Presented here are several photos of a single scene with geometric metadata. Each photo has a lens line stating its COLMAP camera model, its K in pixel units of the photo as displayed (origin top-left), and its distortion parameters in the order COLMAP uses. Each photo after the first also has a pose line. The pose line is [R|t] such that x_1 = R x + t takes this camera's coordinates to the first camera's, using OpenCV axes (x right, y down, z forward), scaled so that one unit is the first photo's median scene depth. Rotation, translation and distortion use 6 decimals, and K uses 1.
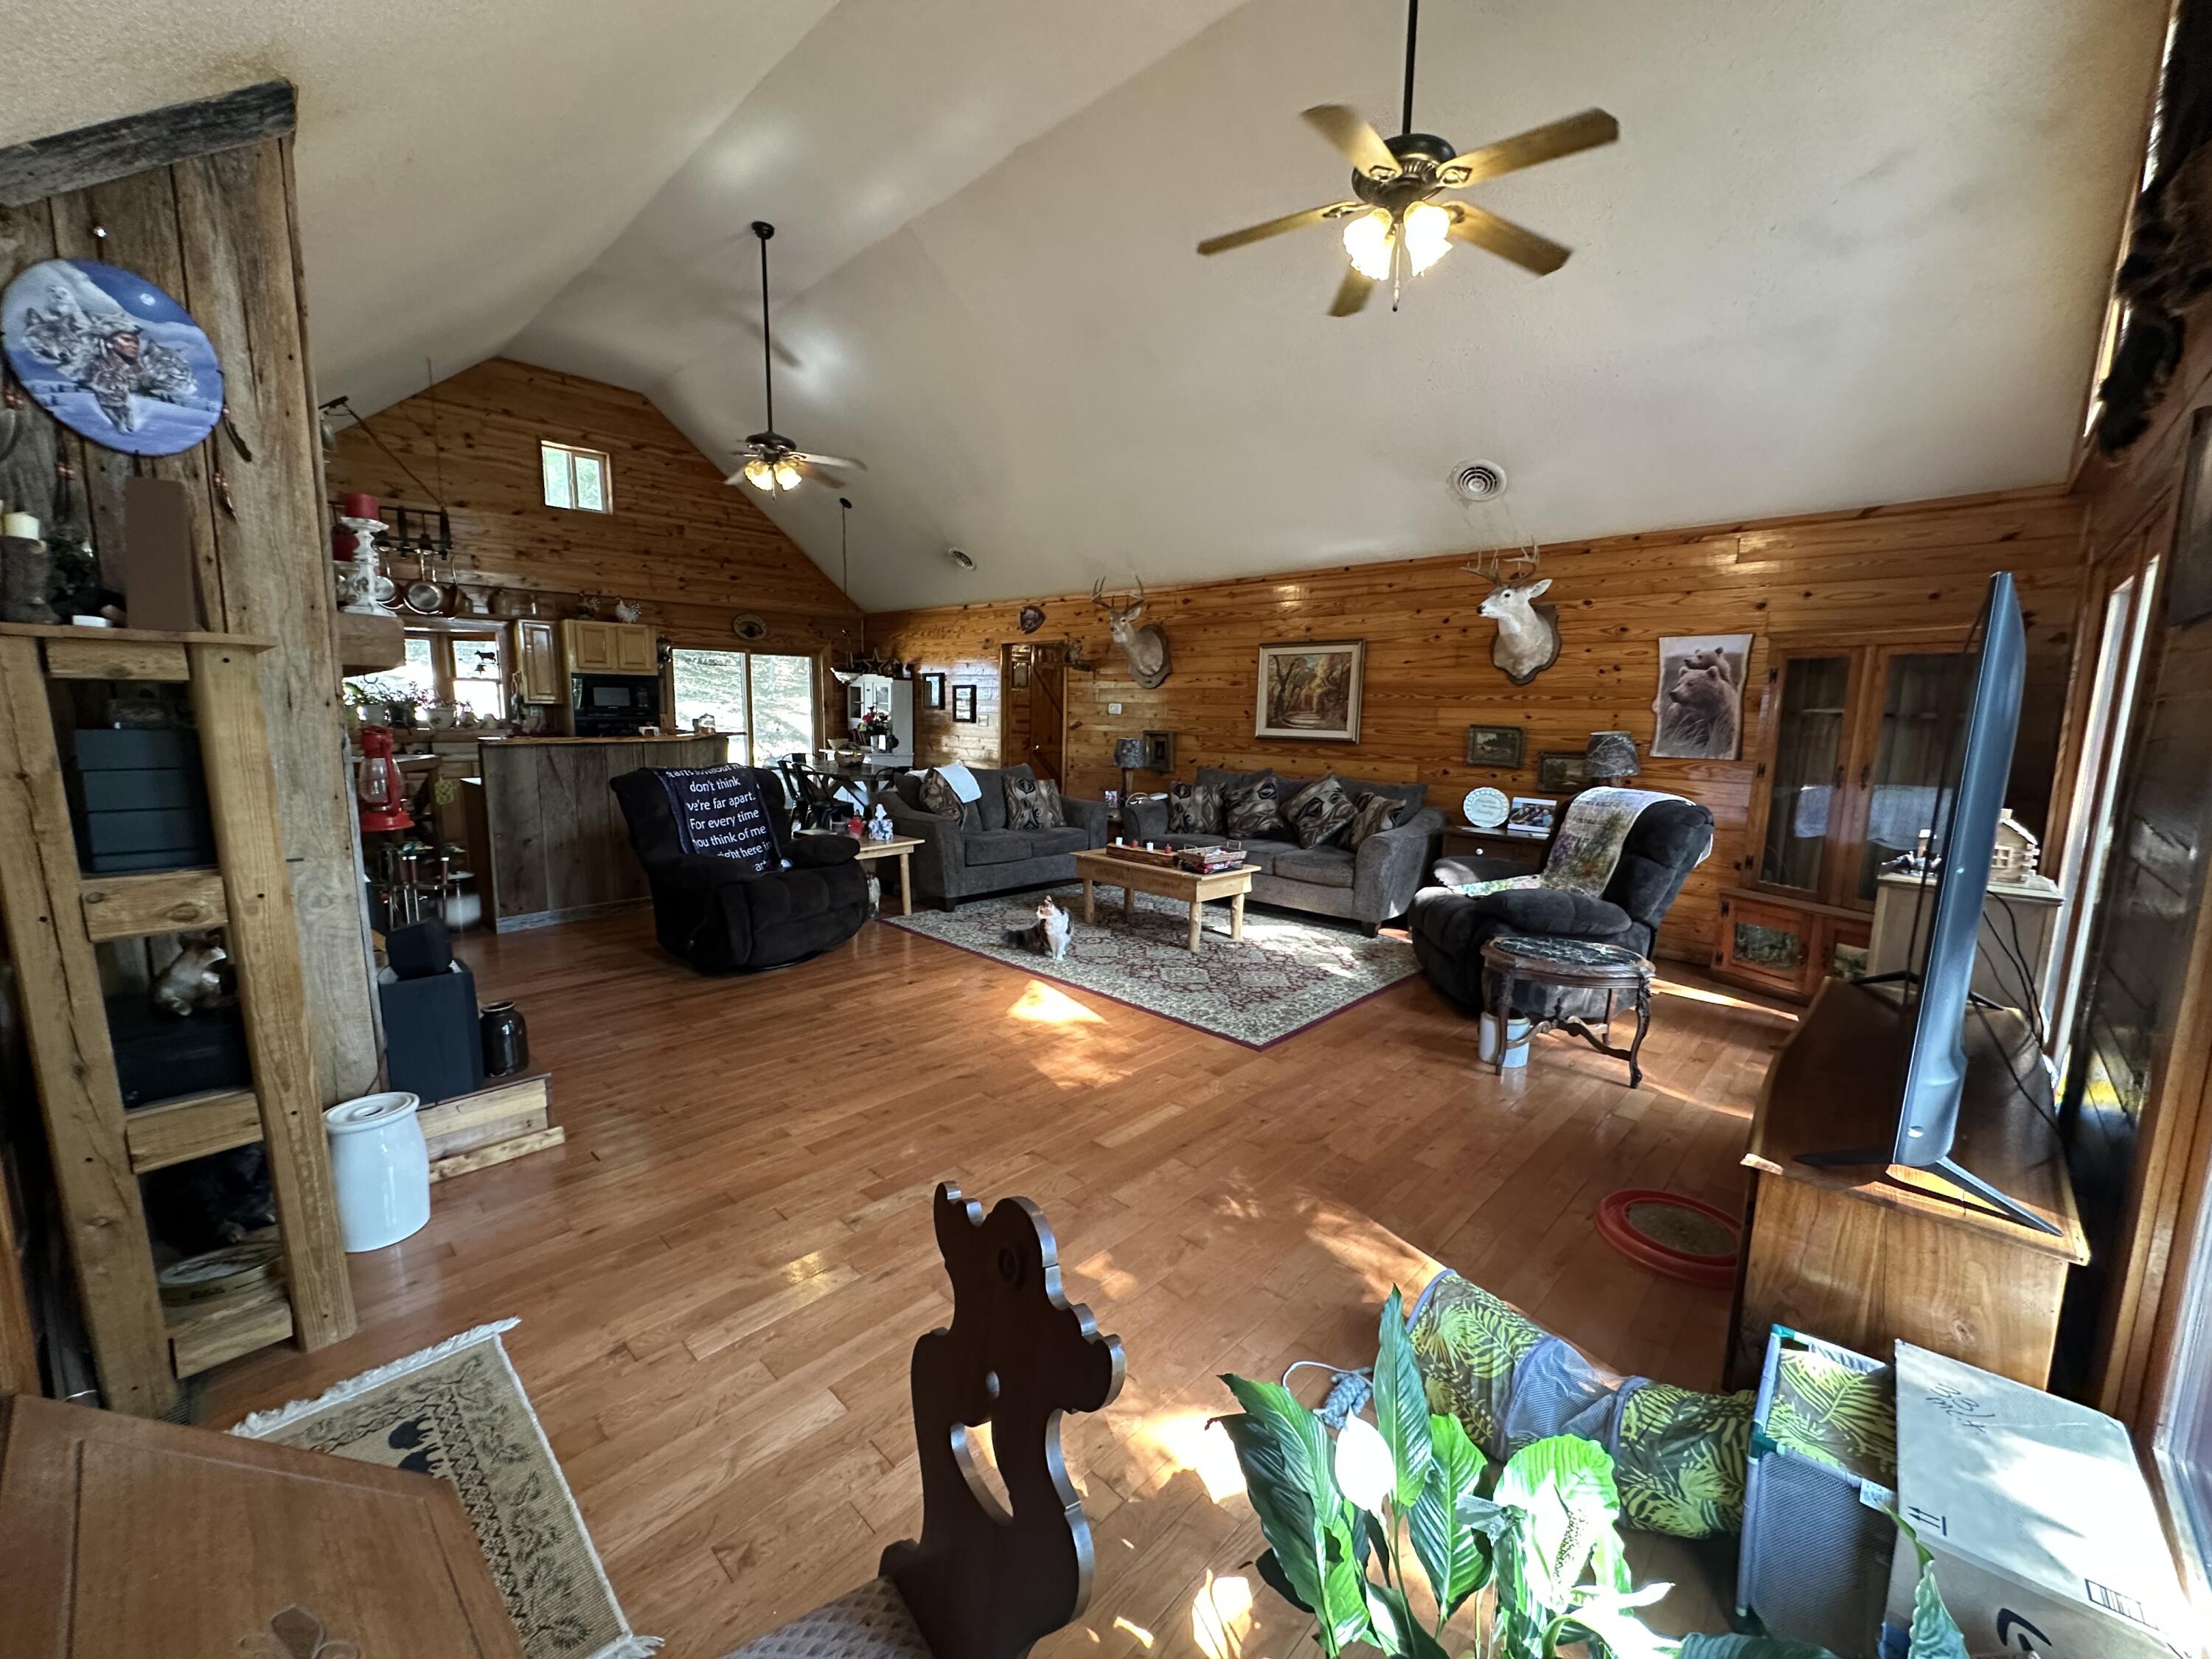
lens RADIAL K [[879.9, 0, 1106.8], [0, 879.9, 825.0], [0, 0, 1]] dist [-0.003823, 0.001038]
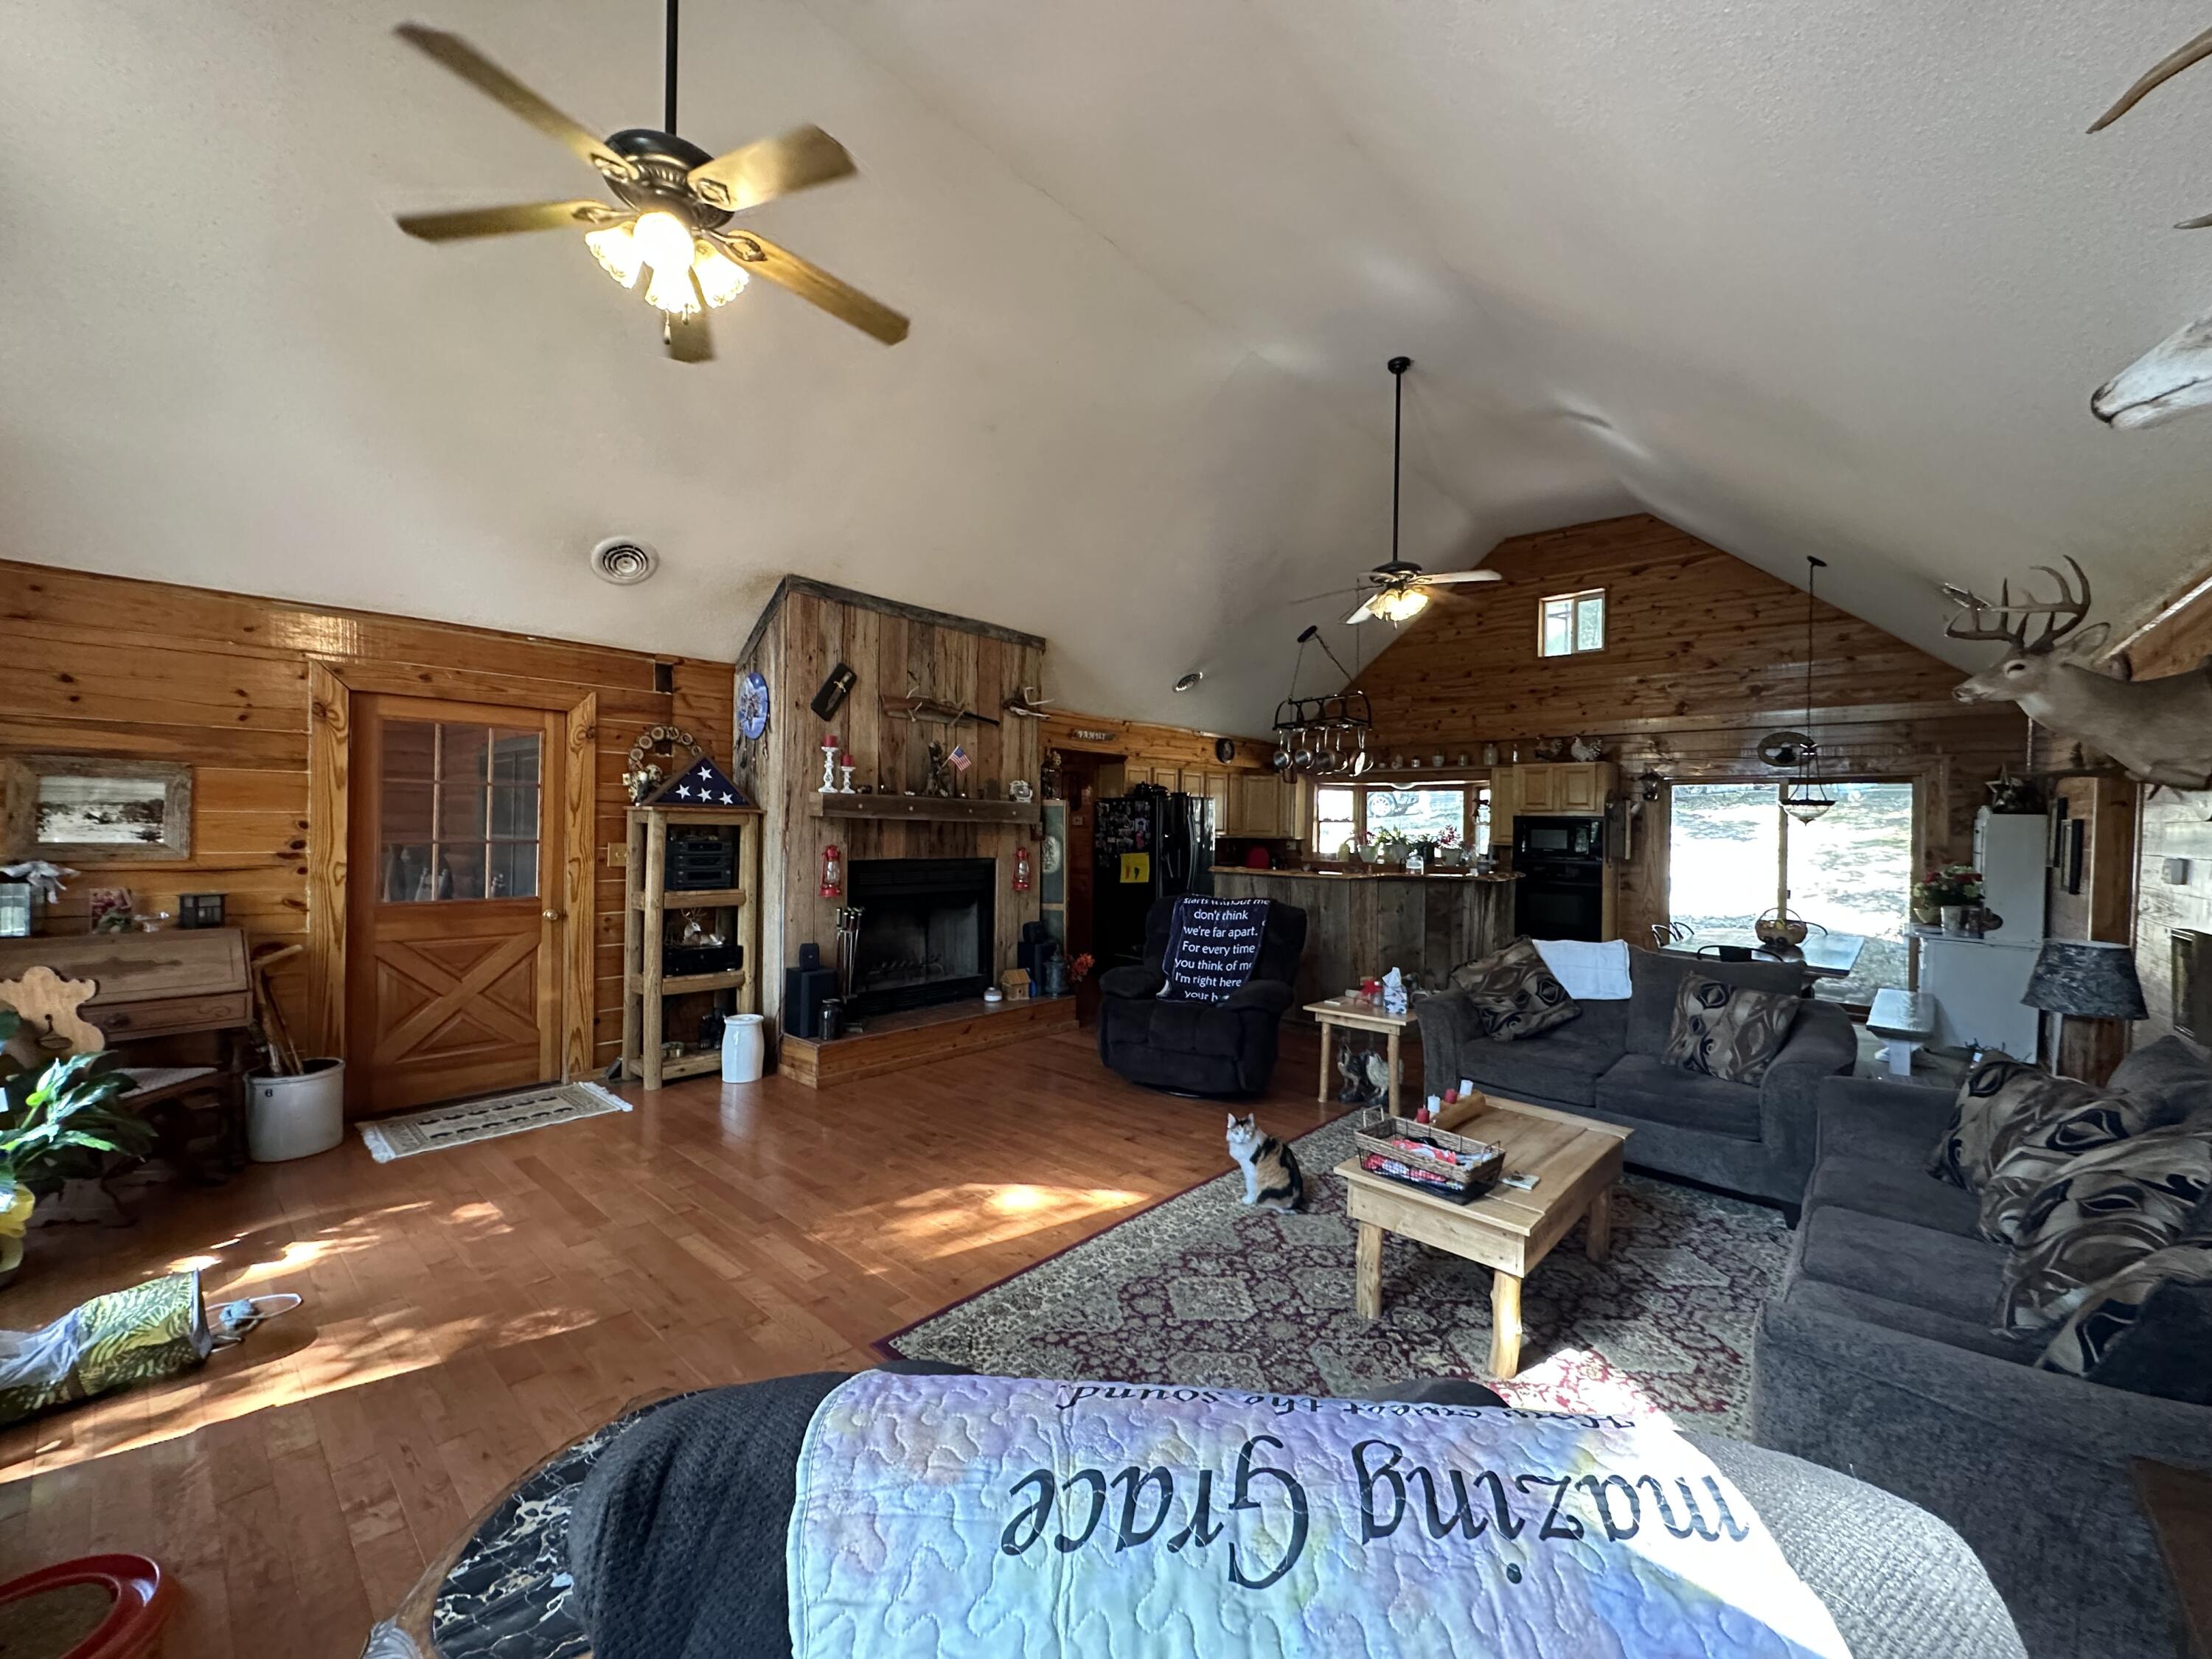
lens RADIAL K [[879.9, 0, 1103.4], [0, 879.9, 828.7], [0, 0, 1]] dist [-0.003823, 0.001038]
pose [[0.034880, -0.008692, -0.999354, 0.388134], [-0.154301, 0.987925, -0.013978, -0.069533], [0.987408, 0.154689, 0.033117, 0.491674]]
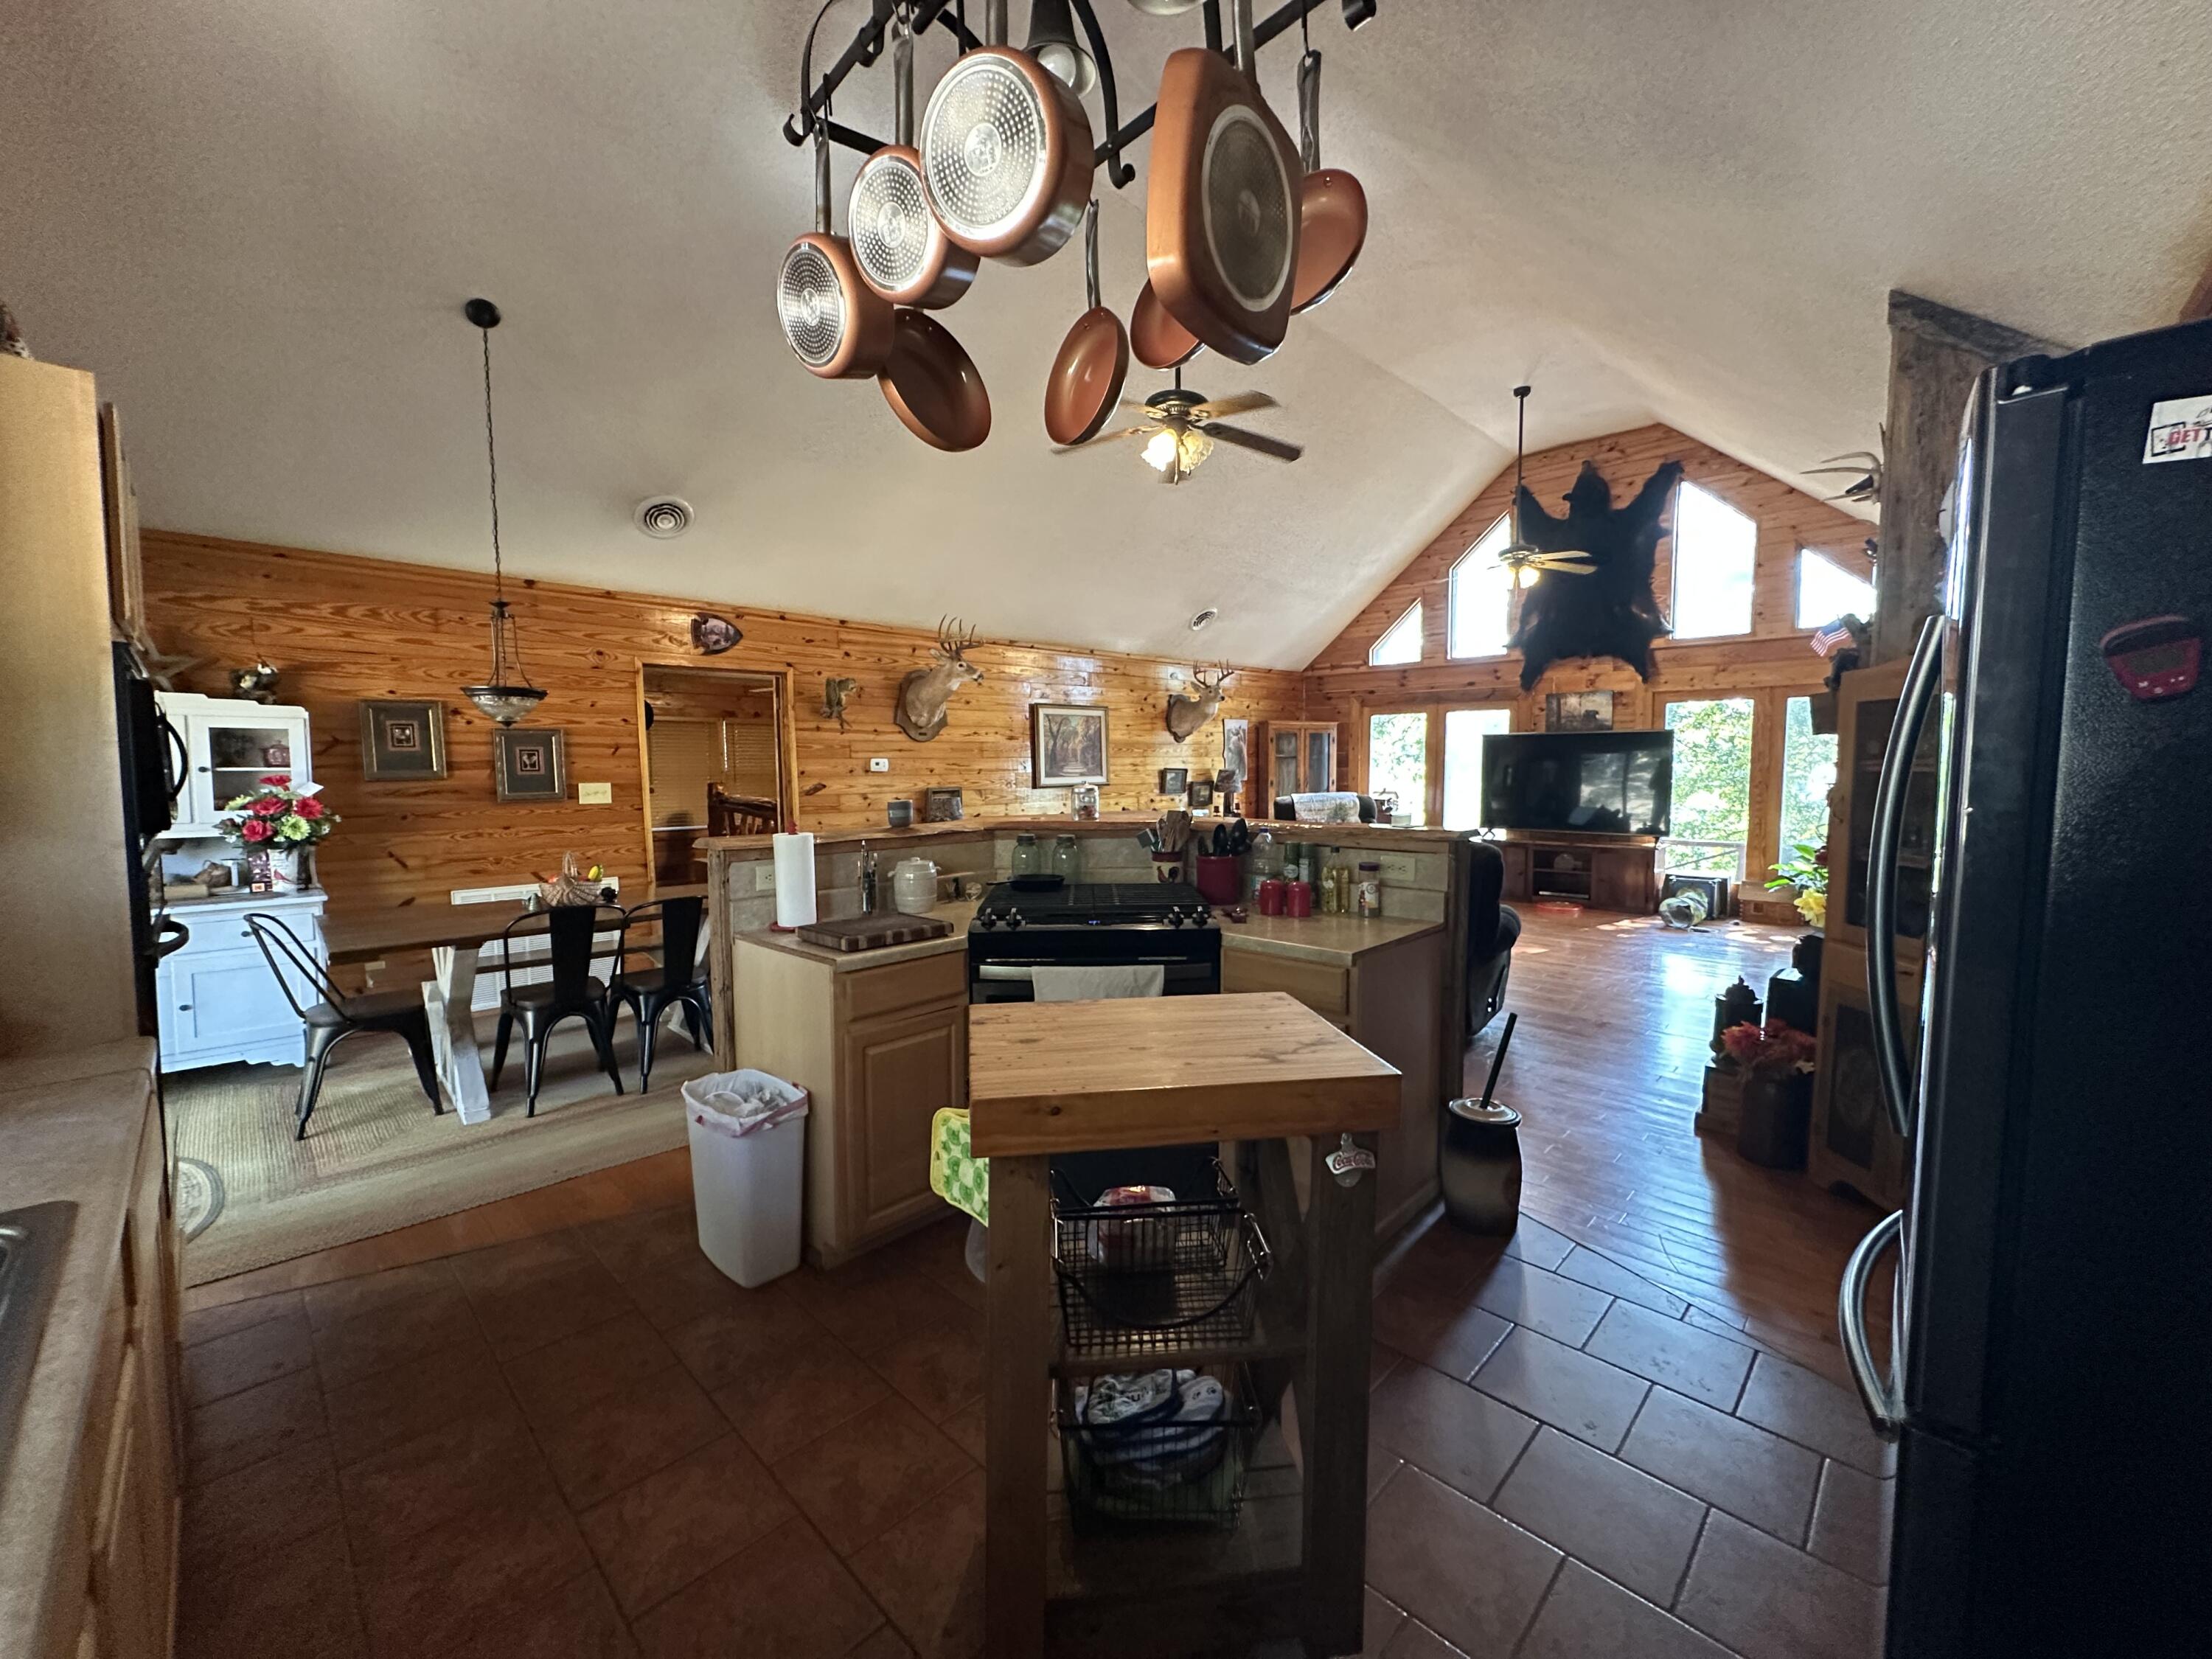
lens RADIAL K [[879.9, 0, 1109.0], [0, 879.9, 830.8], [0, 0, 1]] dist [-0.003823, 0.001038]
pose [[0.013466, -0.094303, 0.995452, -0.807380], [0.145115, 0.985187, 0.091367, -0.114017], [-0.989323, 0.143225, 0.026951, 0.762326]]
